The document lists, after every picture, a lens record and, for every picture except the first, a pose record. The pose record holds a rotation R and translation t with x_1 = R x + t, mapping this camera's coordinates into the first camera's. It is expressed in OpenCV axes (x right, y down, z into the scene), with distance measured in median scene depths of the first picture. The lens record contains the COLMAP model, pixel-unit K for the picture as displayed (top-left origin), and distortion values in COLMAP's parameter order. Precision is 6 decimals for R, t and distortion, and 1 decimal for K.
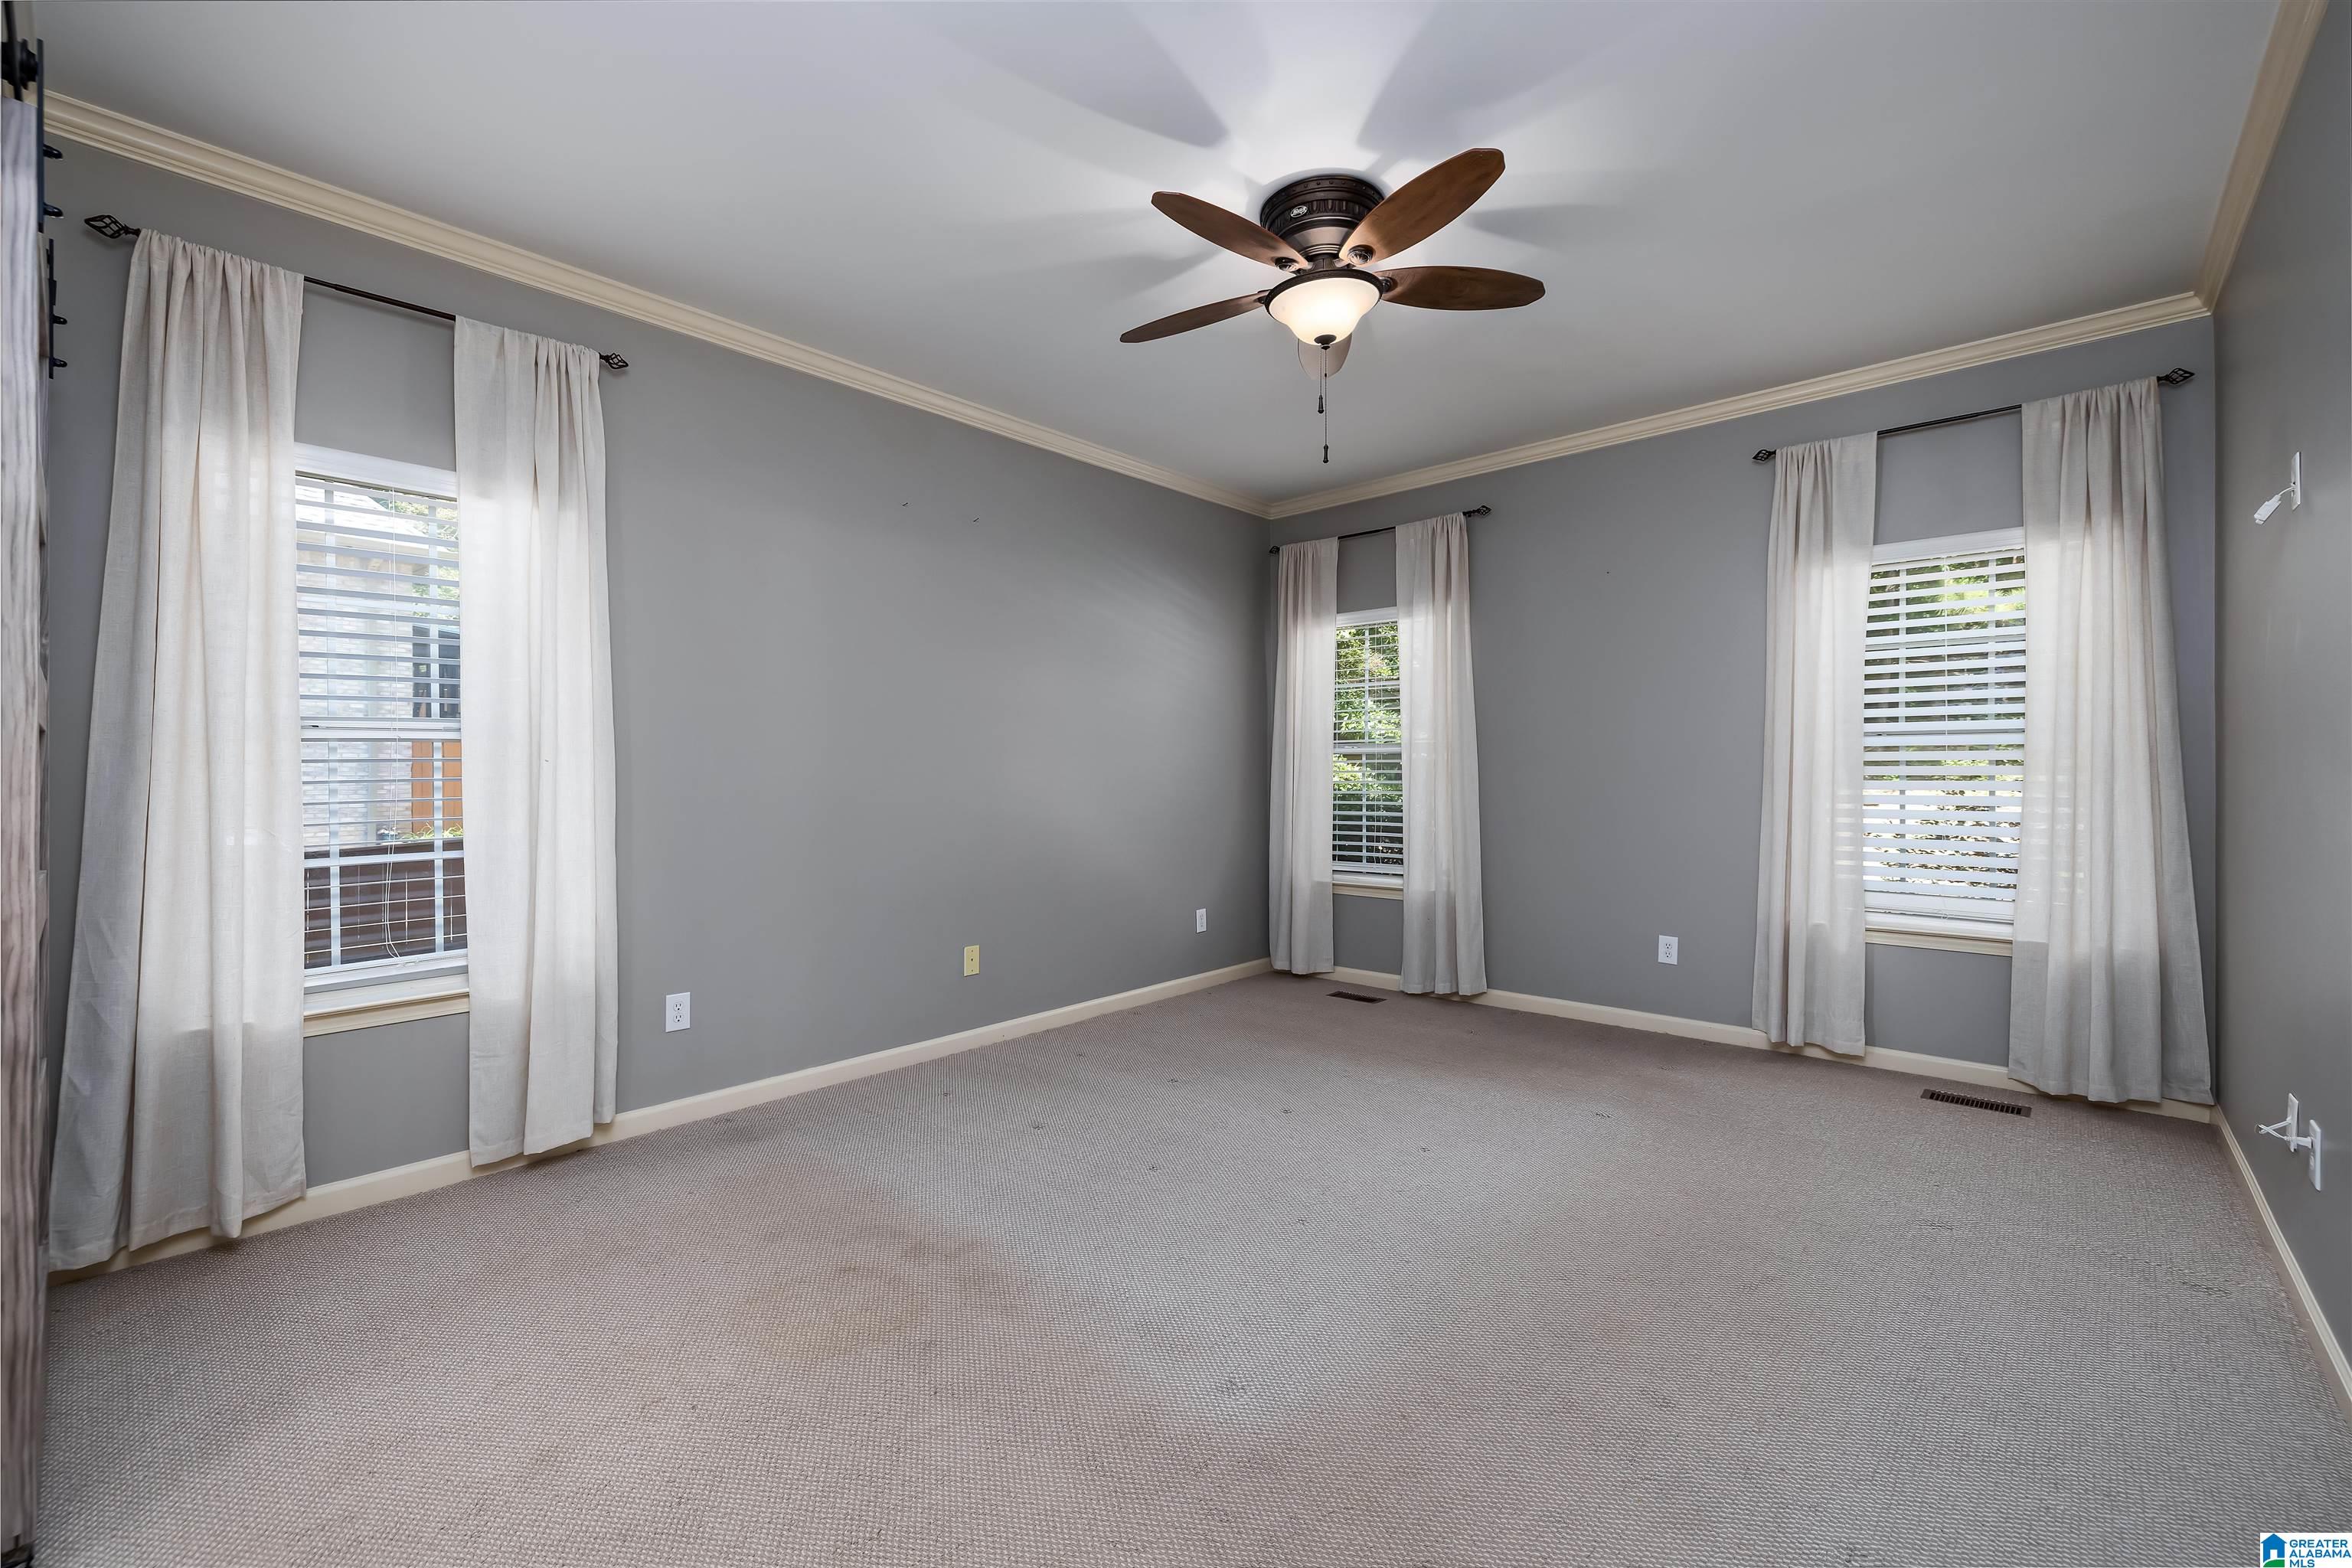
lens RADIAL K [[981.1, 0, 1176.0], [0, 981.1, 784.0], [0, 0, 1]] dist [0.000268, -0.000063]
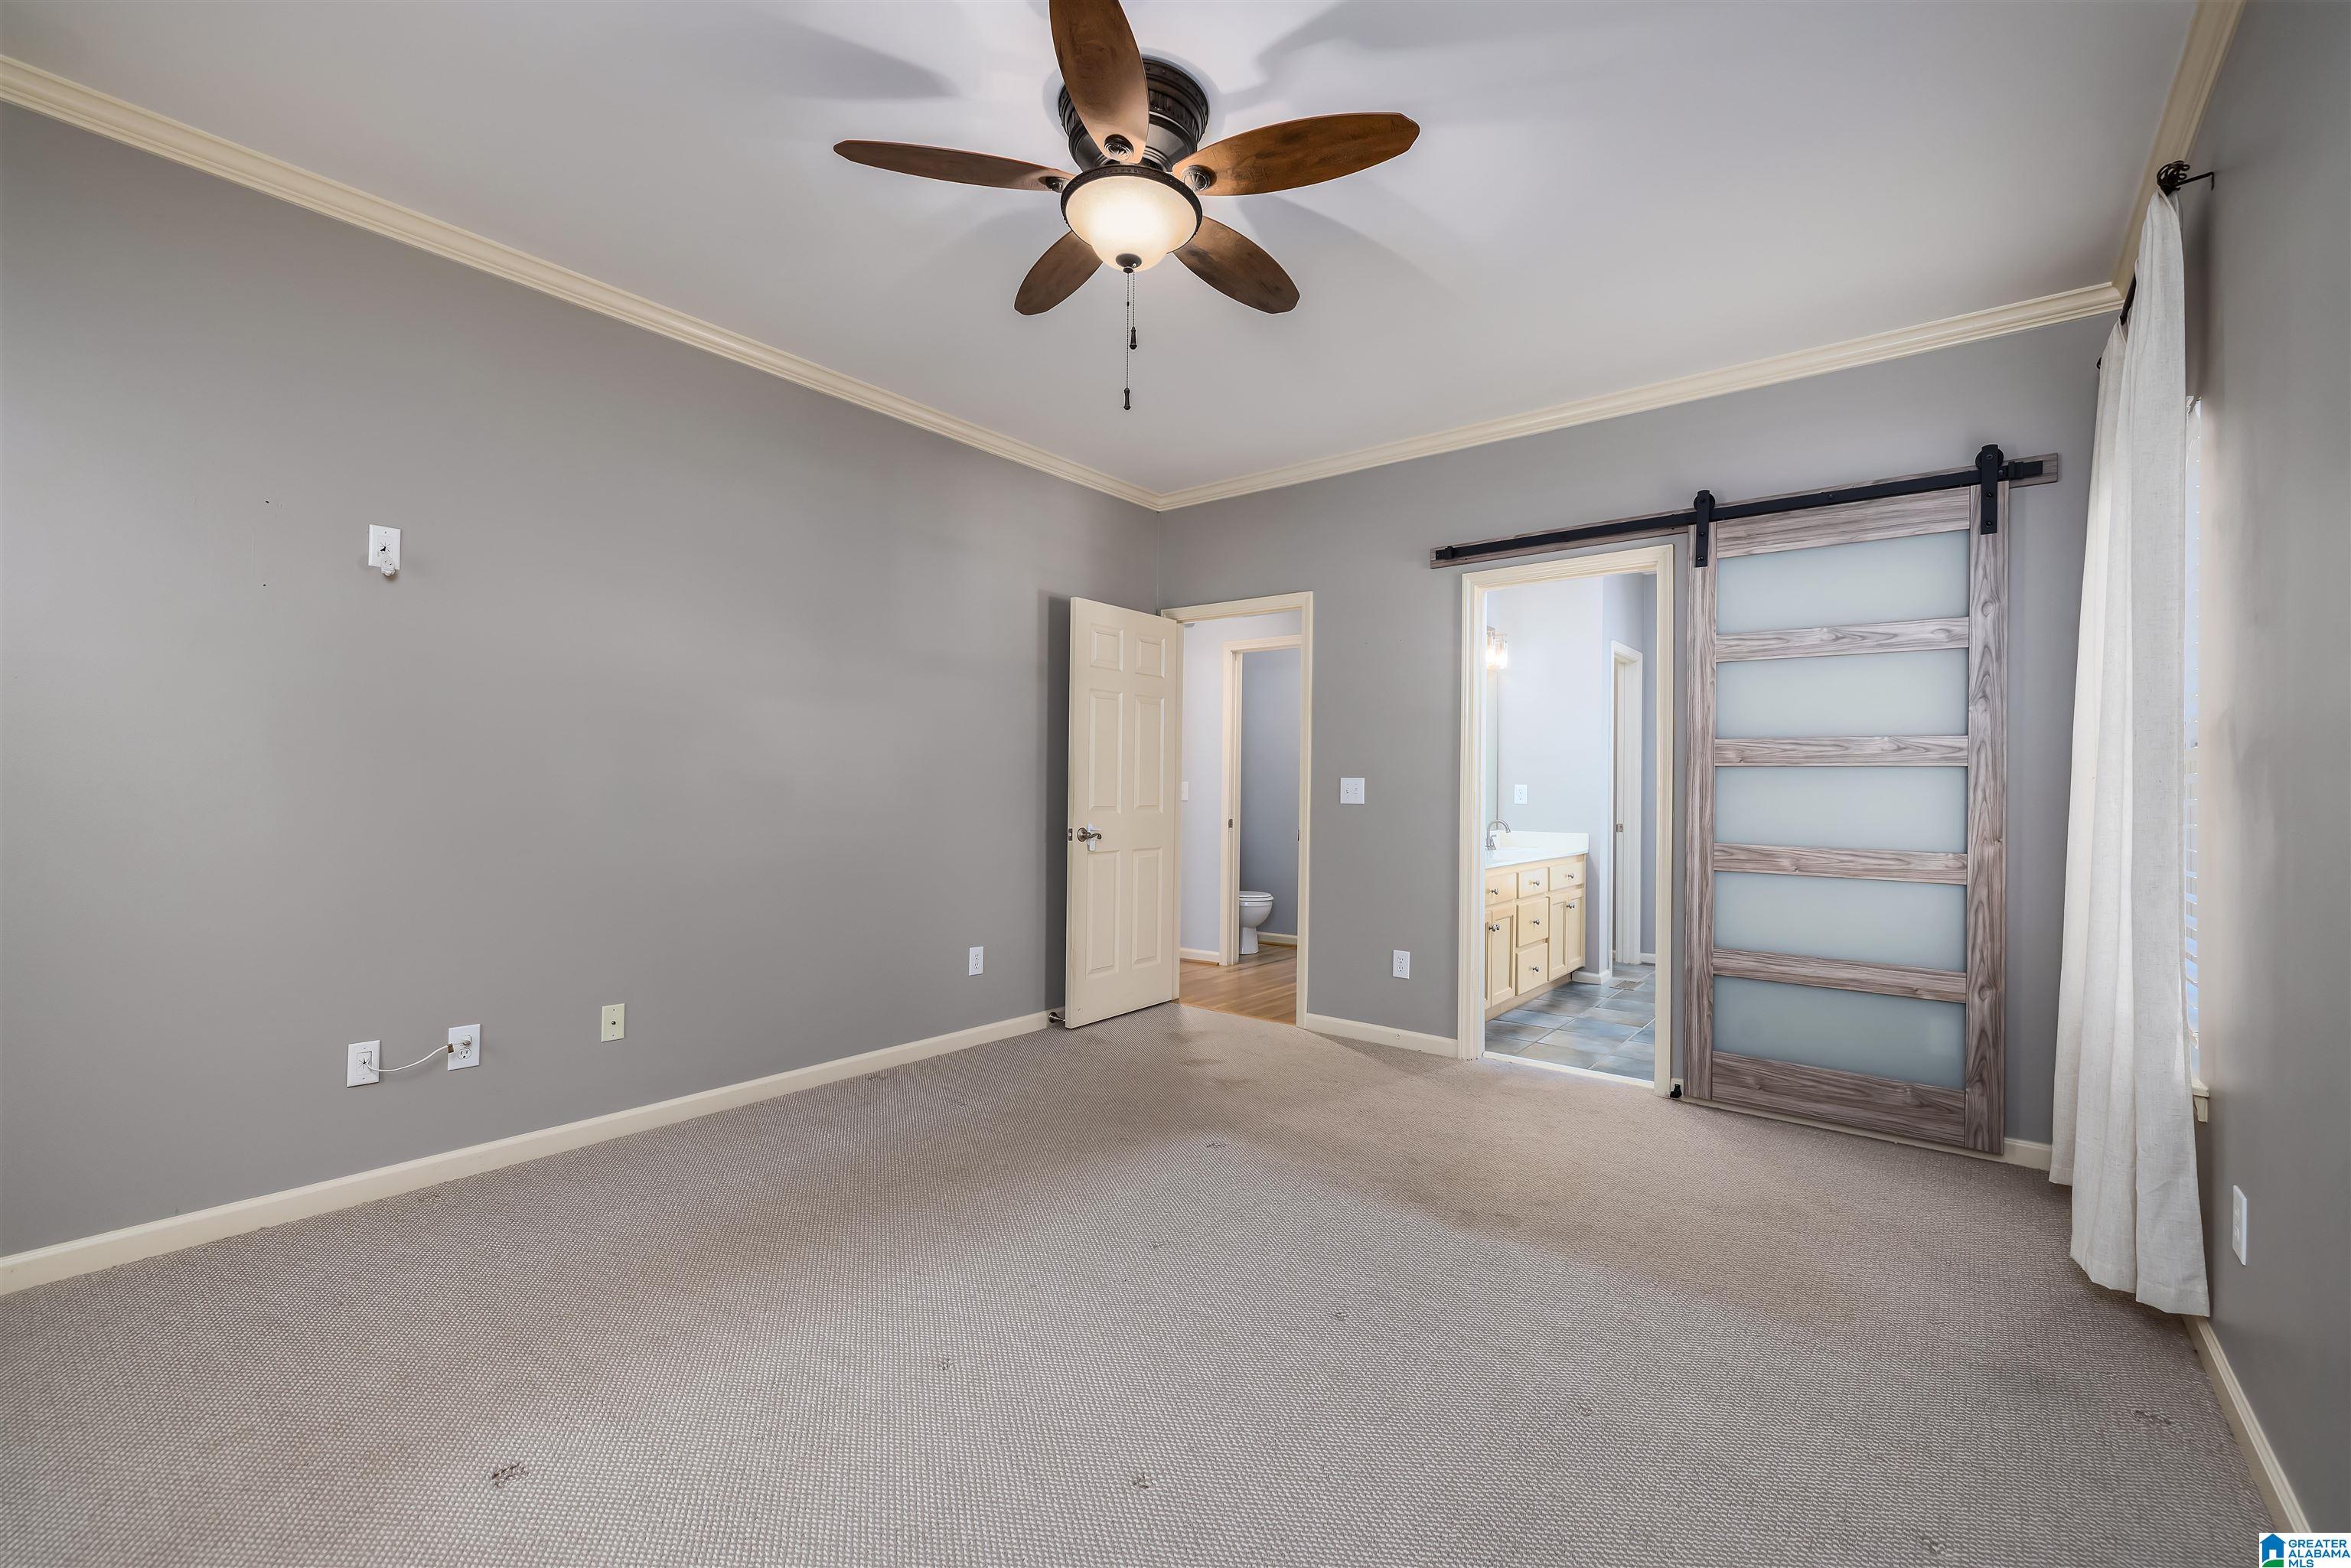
lens RADIAL K [[996.6, 0, 1175.5], [0, 996.6, 784.0], [0, 0, 1]] dist [0.010165, -0.000112]
pose [[0.997896, 0.018241, 0.062210, 0.146494], [-0.017482, 0.999766, -0.012725, -0.002698], [-0.062427, 0.011611, 0.997982, 0.162996]]
